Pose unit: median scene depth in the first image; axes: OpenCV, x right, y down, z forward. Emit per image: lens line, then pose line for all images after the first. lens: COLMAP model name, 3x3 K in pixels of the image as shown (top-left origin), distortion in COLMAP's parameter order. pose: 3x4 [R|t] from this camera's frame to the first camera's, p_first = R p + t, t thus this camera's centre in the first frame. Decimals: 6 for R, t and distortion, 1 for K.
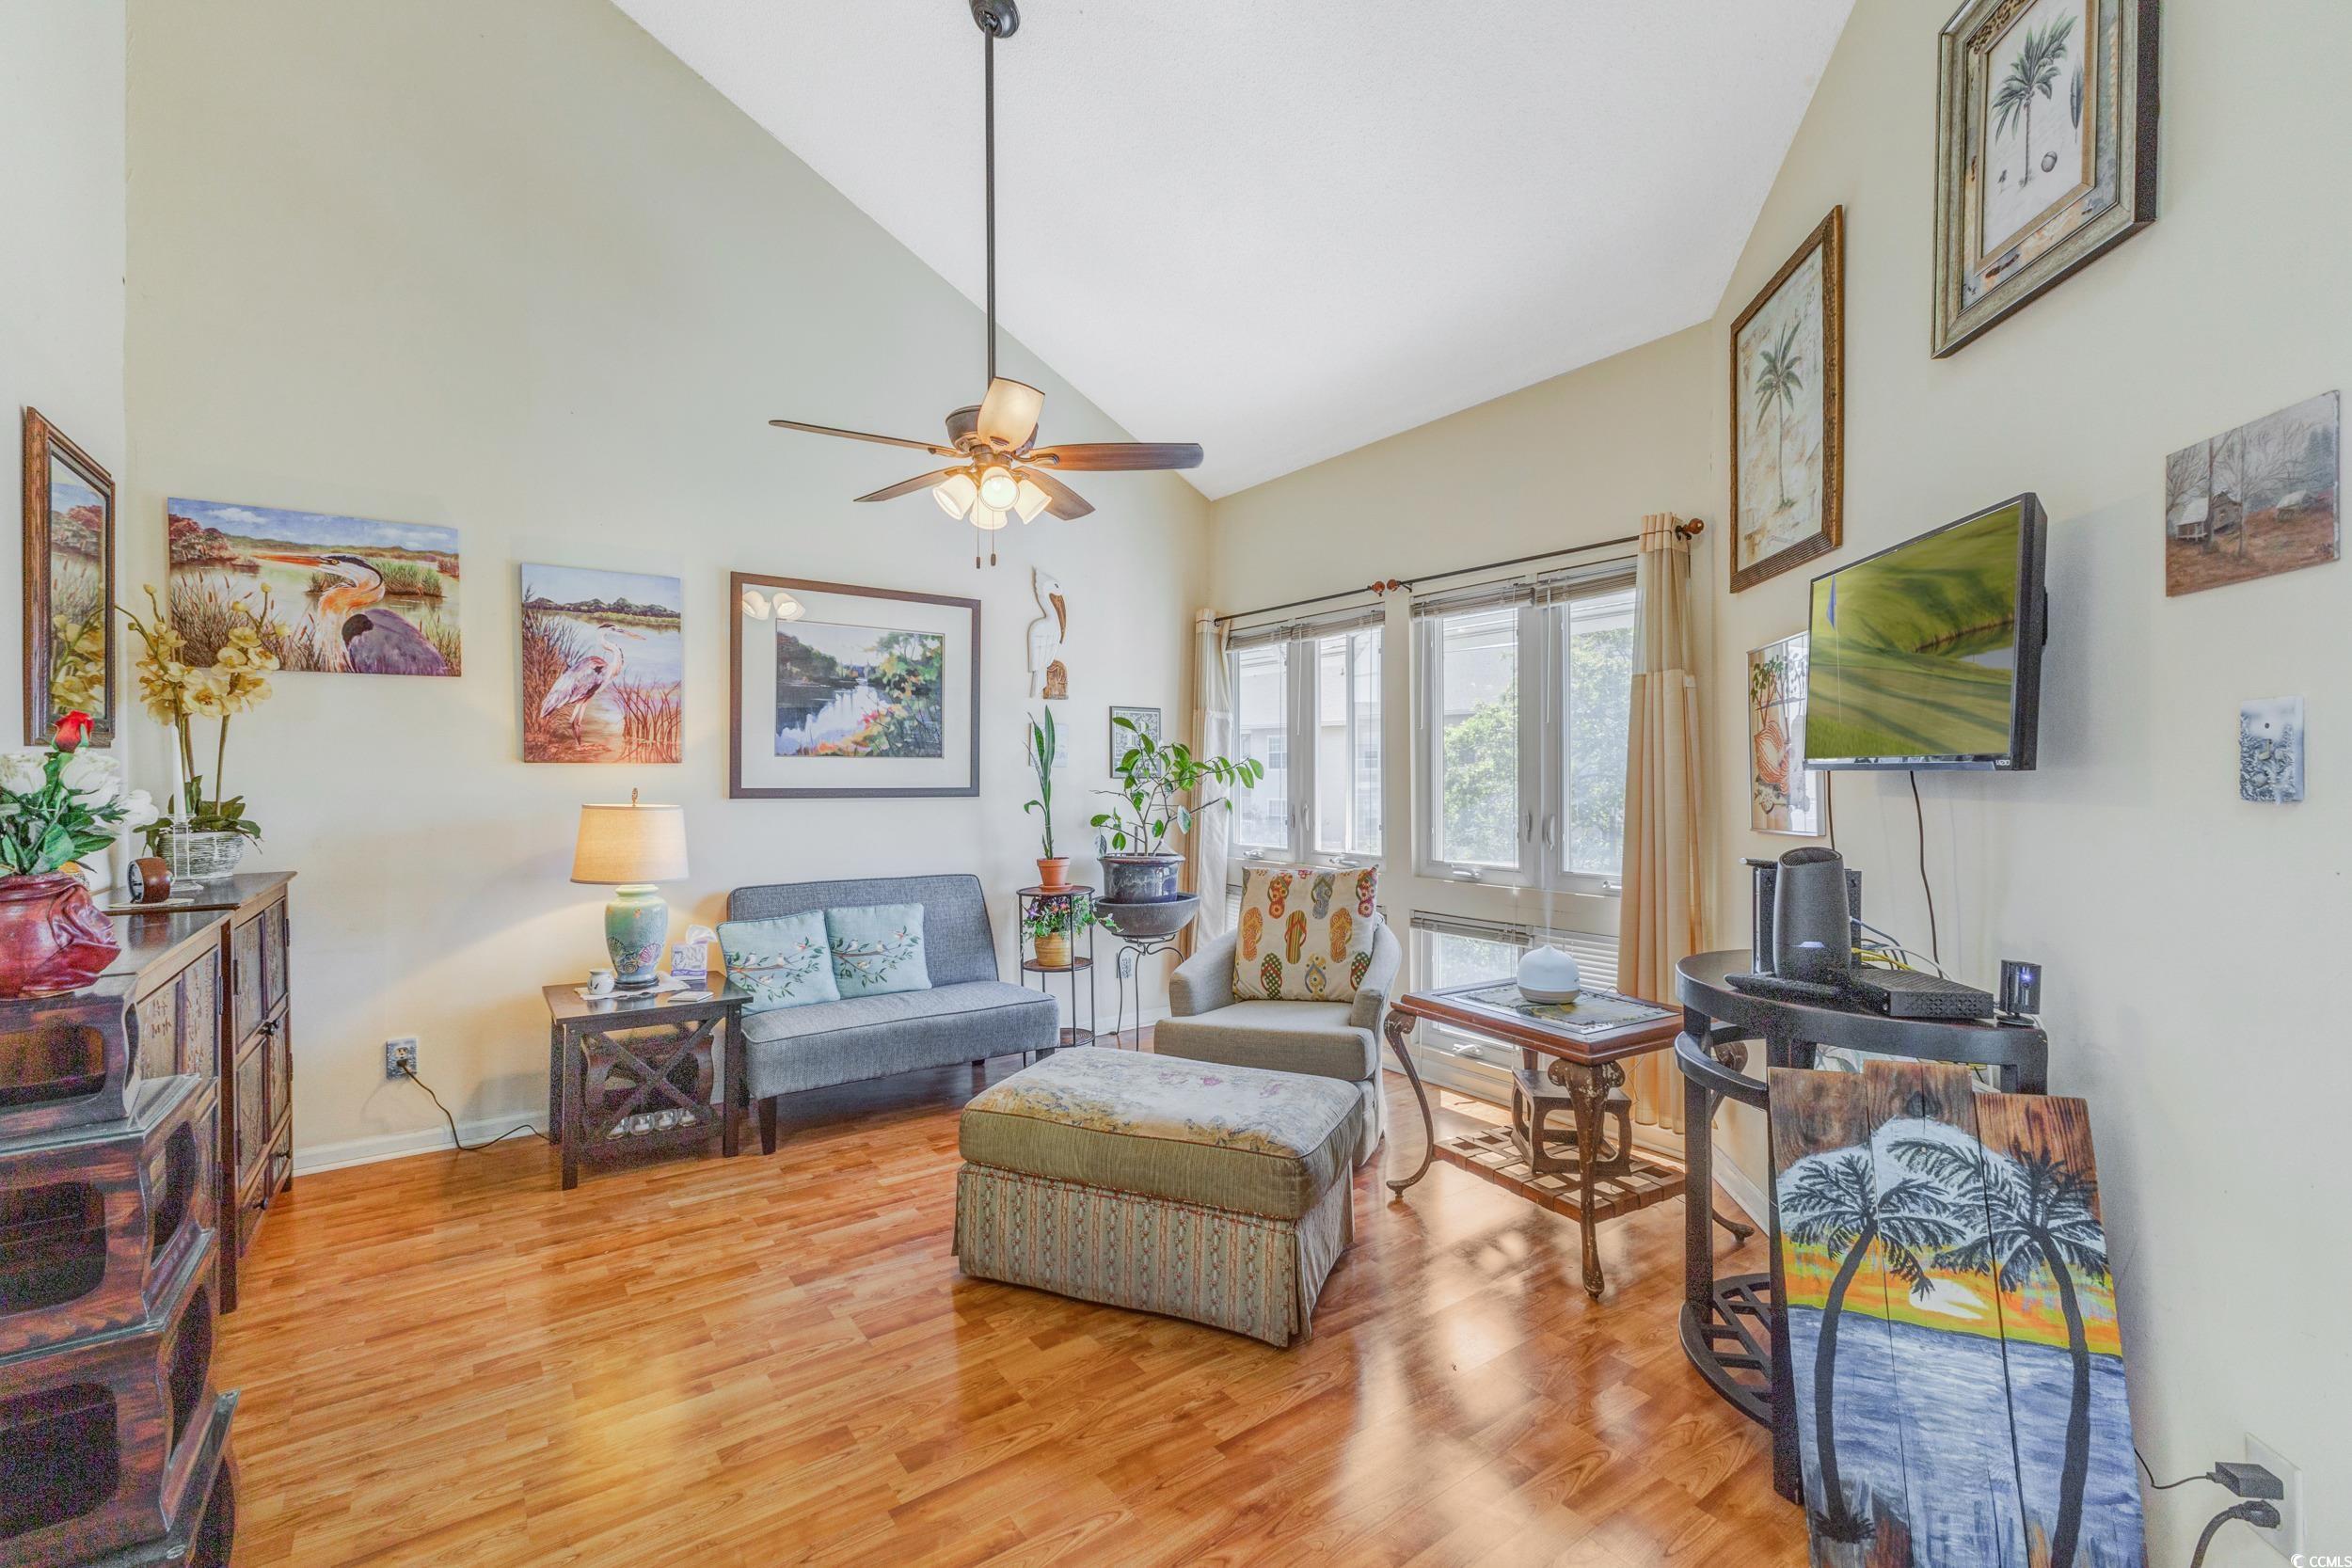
lens RADIAL K [[1008.3, 0, 1179.0], [0, 1008.3, 782.1], [0, 0, 1]] dist [0.013047, -0.004288]
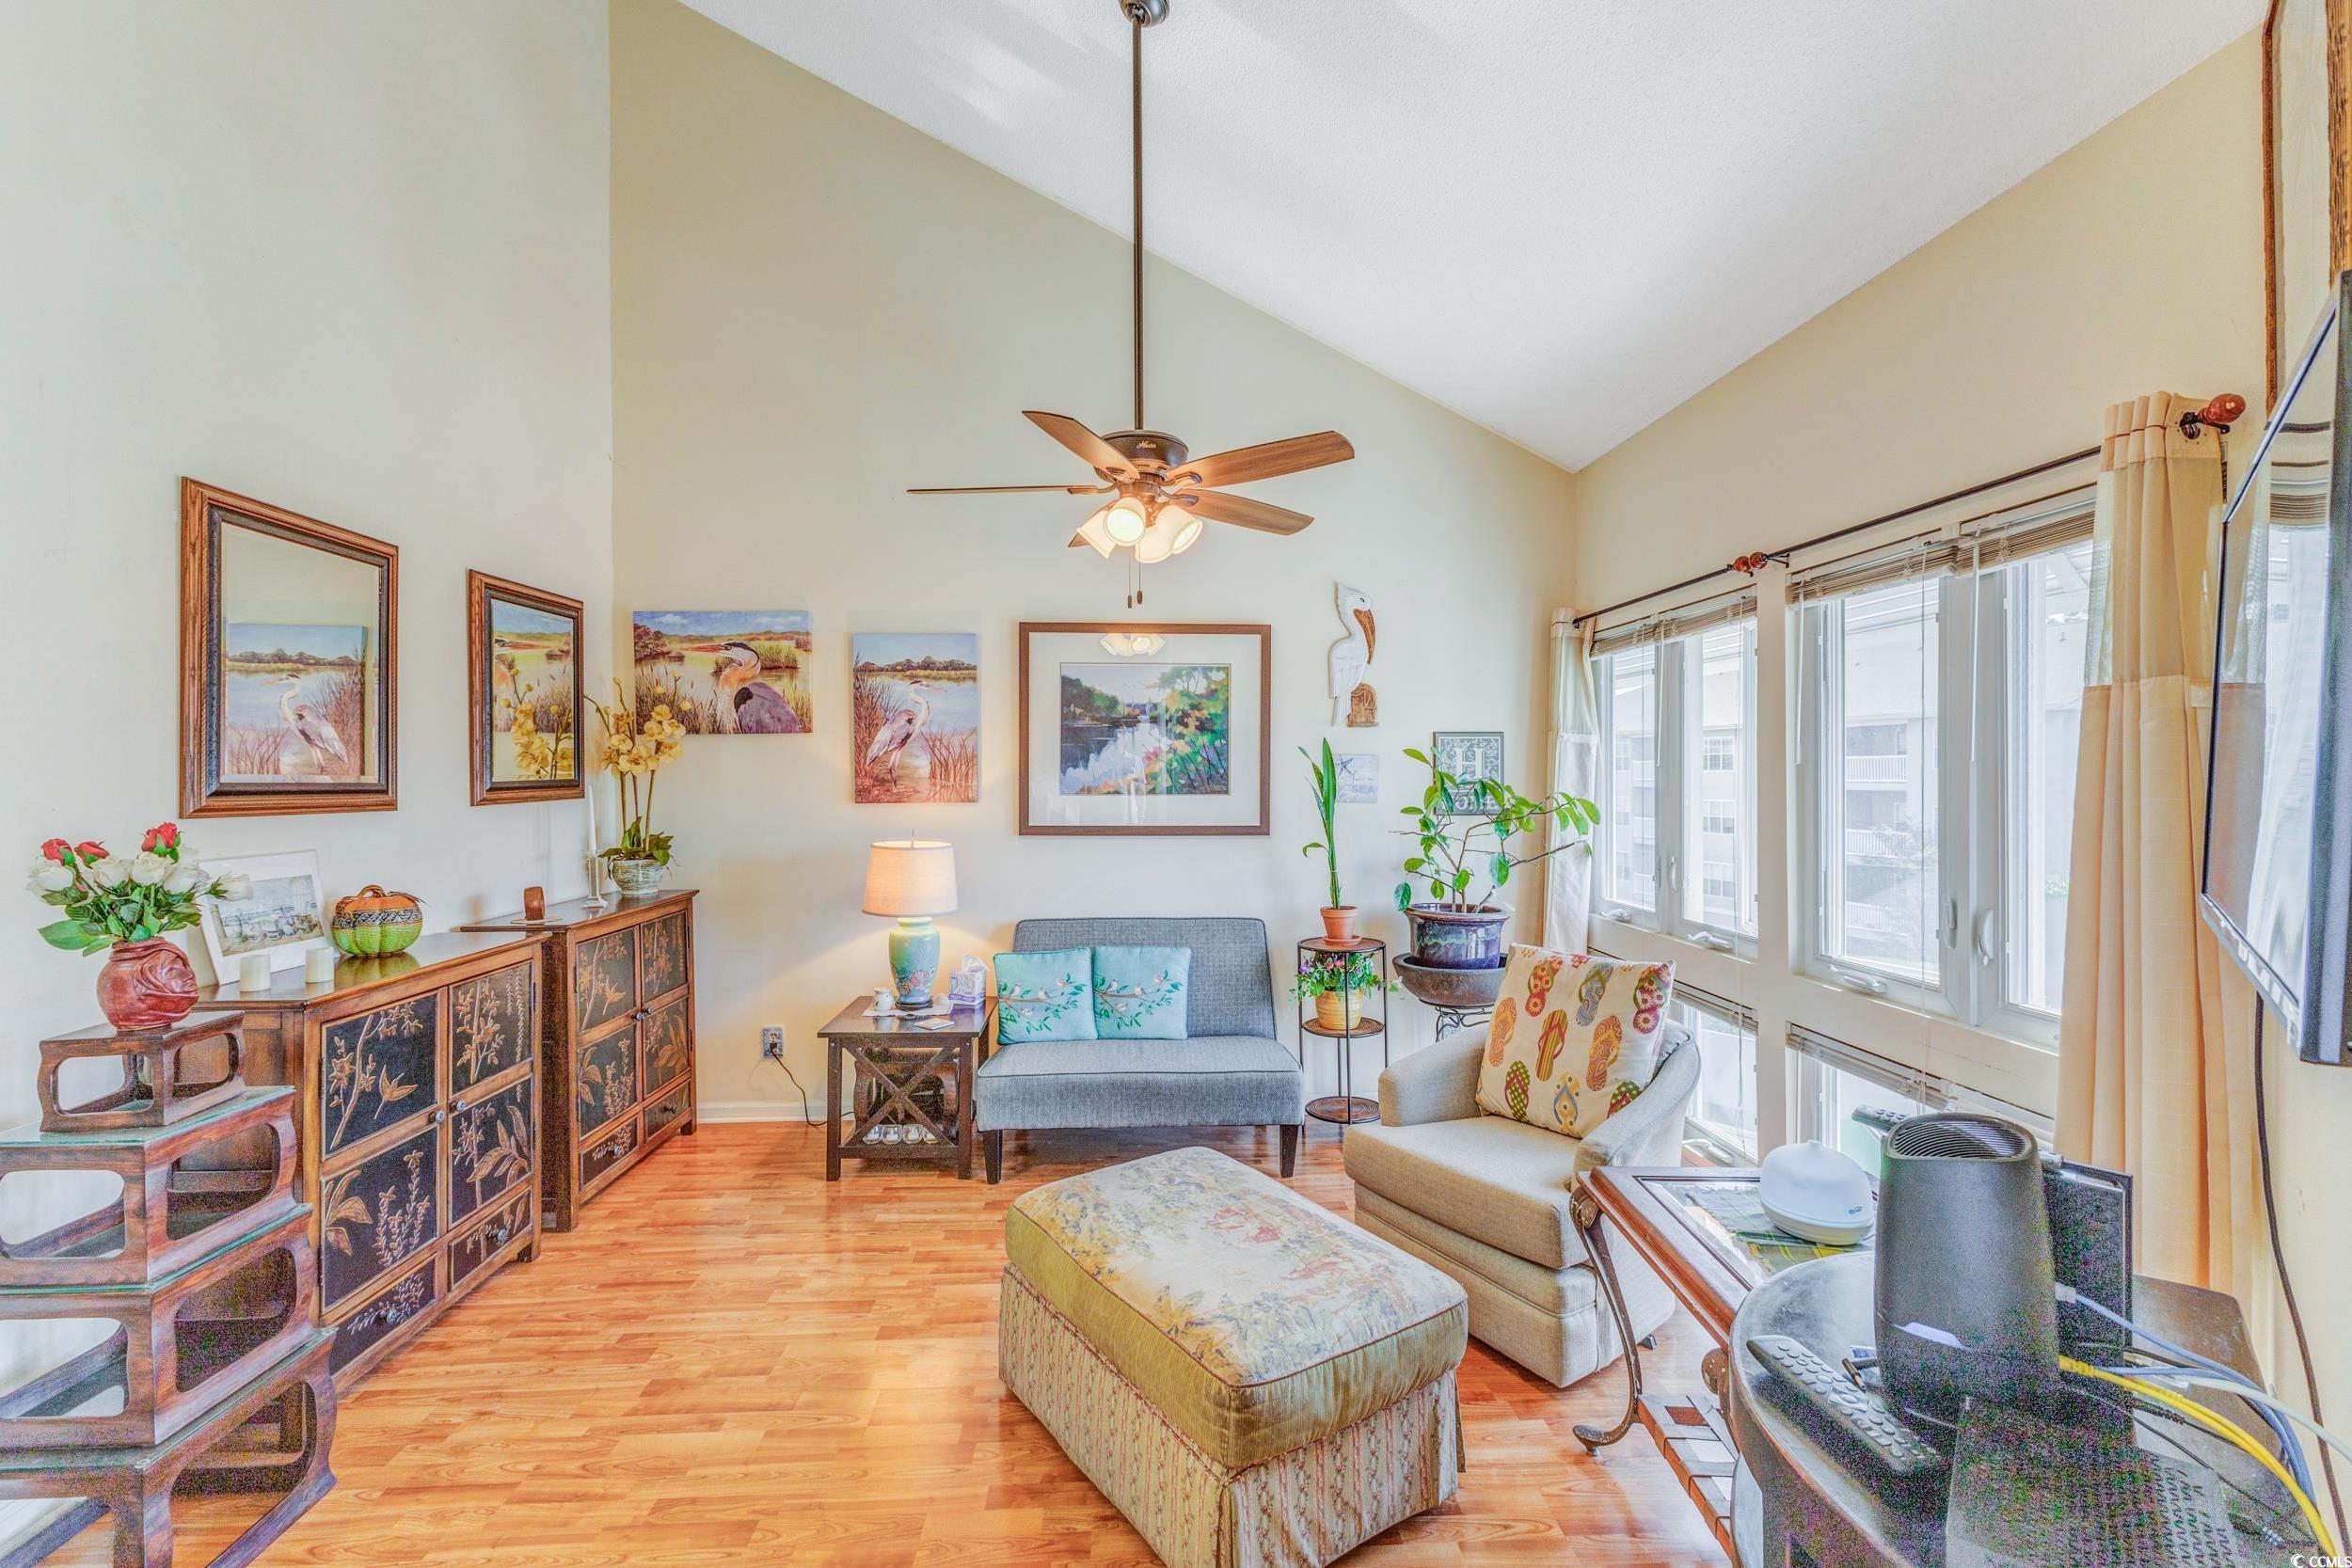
lens RADIAL K [[1008.3, 0, 1179.5], [0, 1008.3, 781.8], [0, 0, 1]] dist [0.013047, -0.004288]
pose [[0.840618, 0.003842, -0.541615, 0.316587], [-0.001862, 0.999989, 0.004203, -0.051750], [0.541625, -0.002525, 0.840616, 0.225544]]
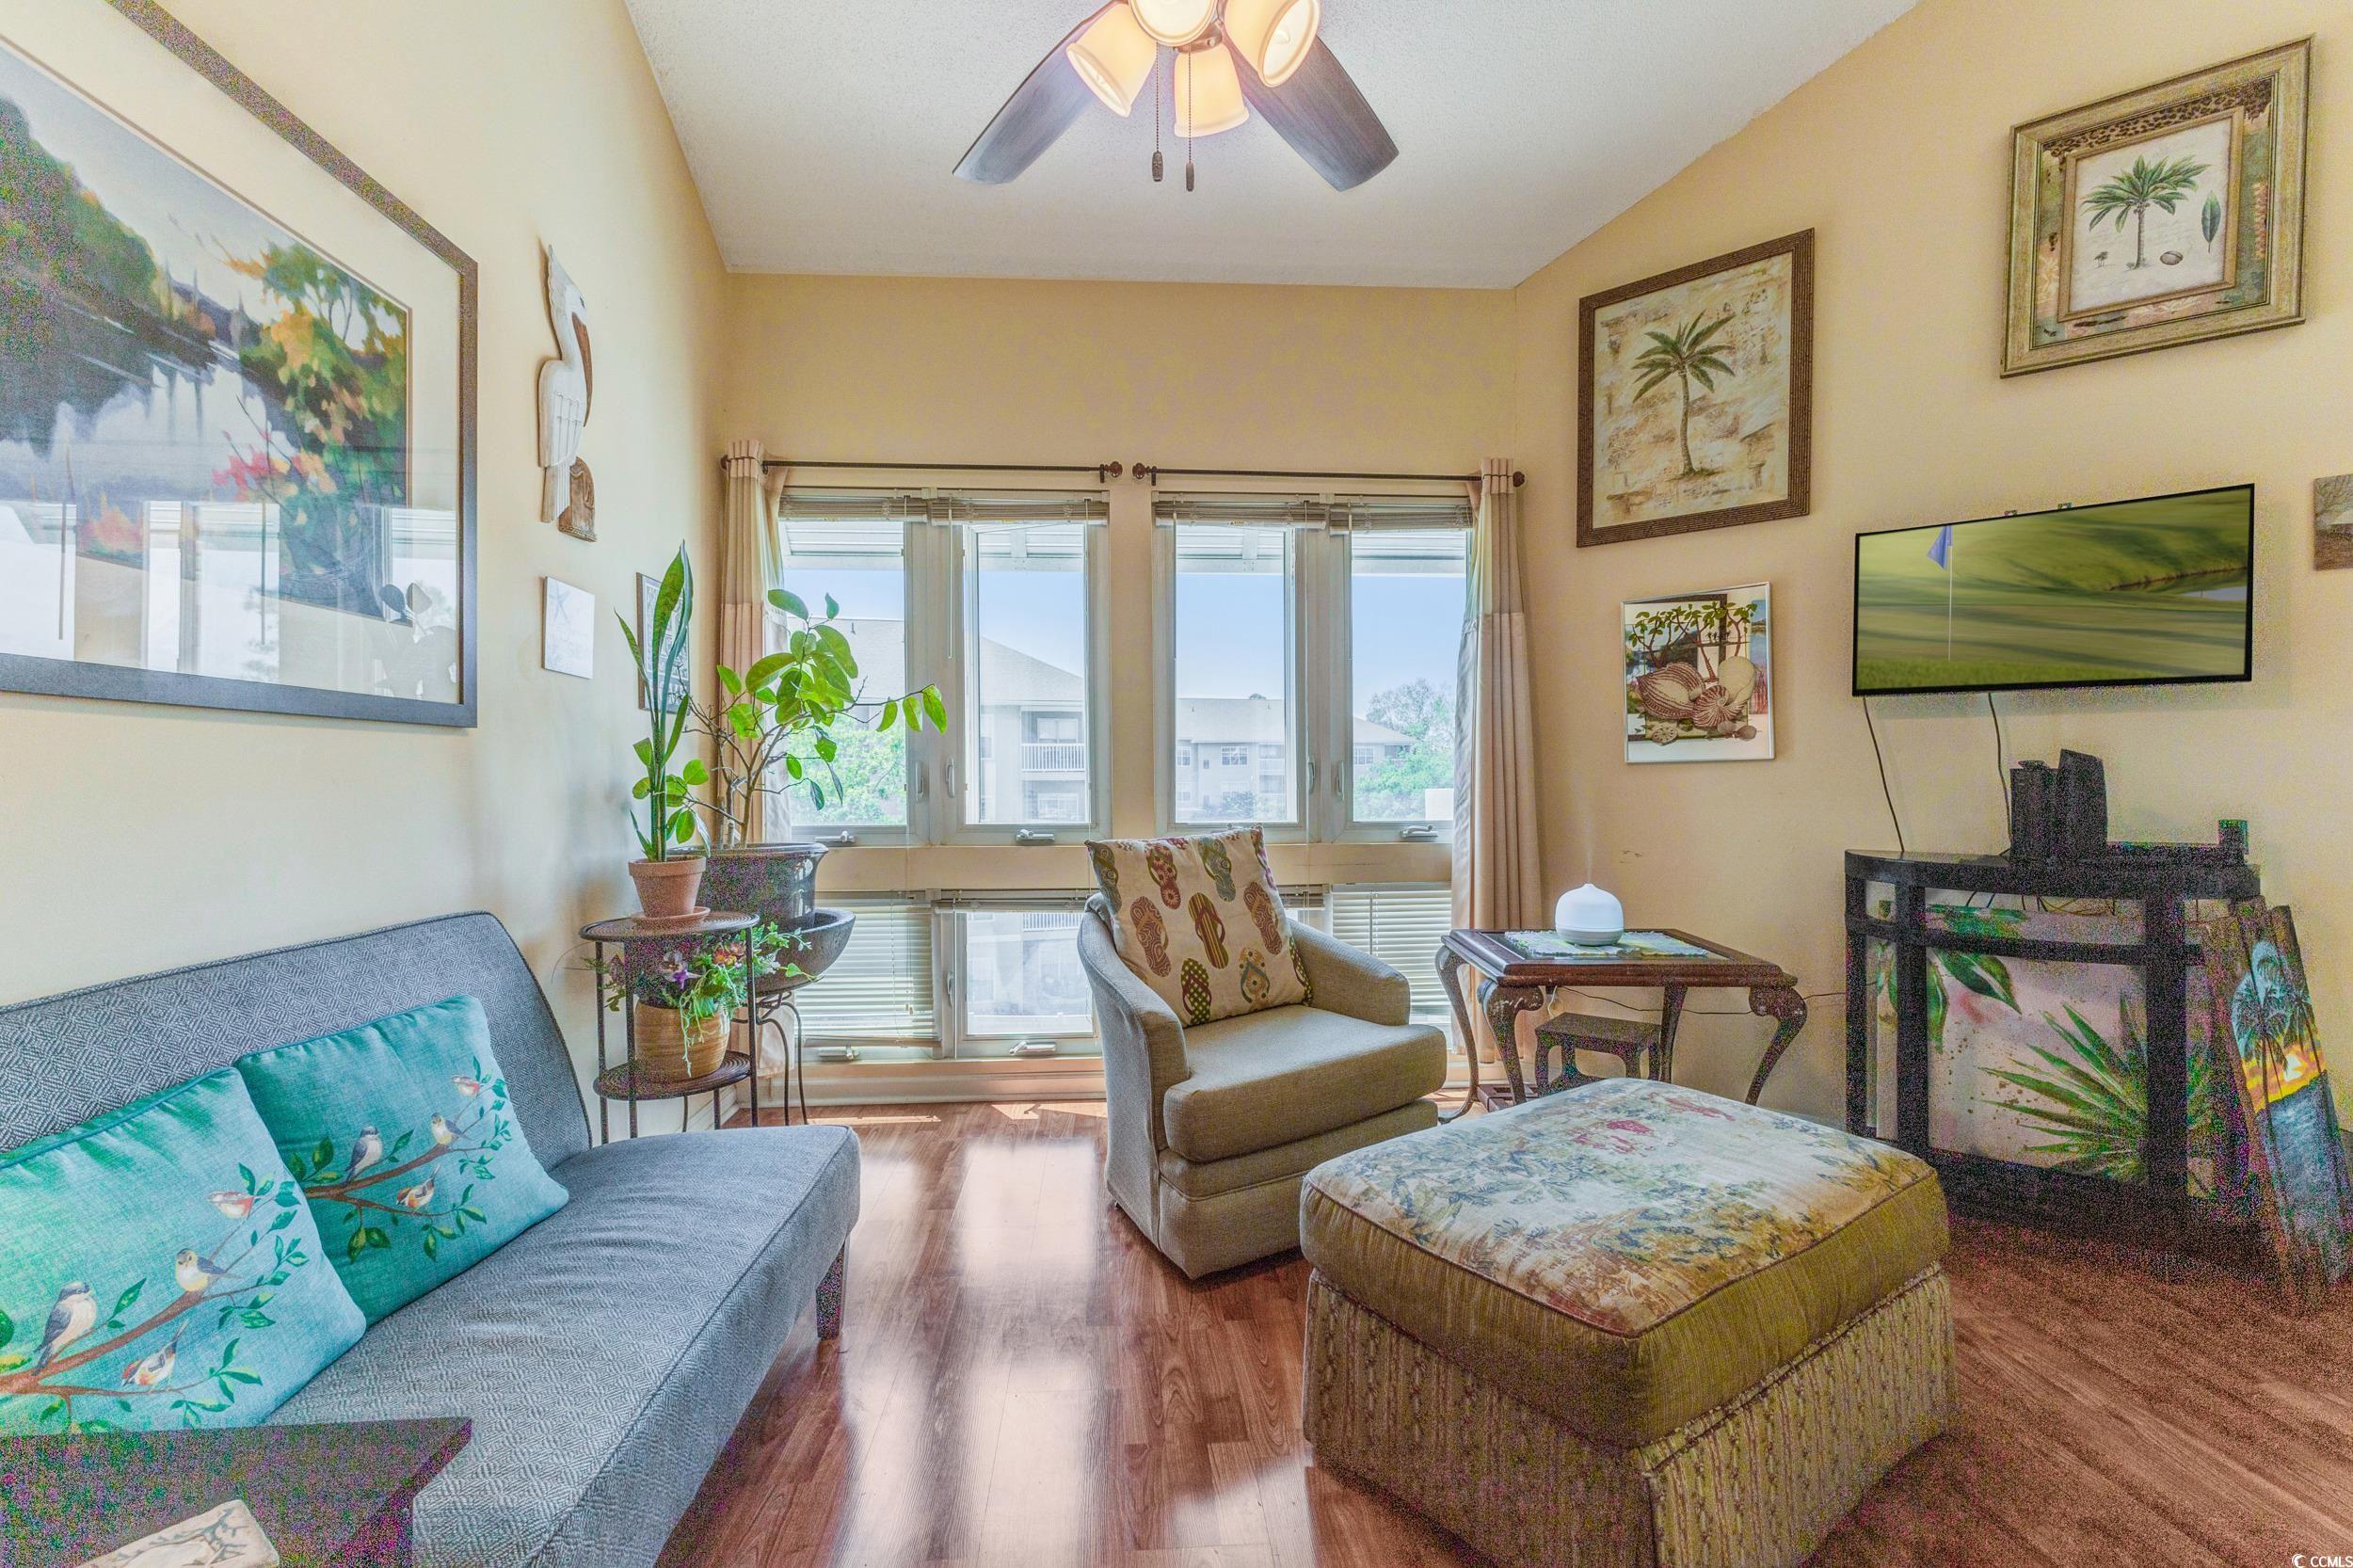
lens RADIAL K [[1008.8, 0, 1182.5], [0, 1008.8, 779.2], [0, 0, 1]] dist [0.013047, -0.004288]
pose [[0.532044, -0.006524, 0.846691, -0.532649], [0.008681, 0.999960, 0.002250, 0.050132], [-0.846672, 0.006153, 0.532080, 0.695112]]
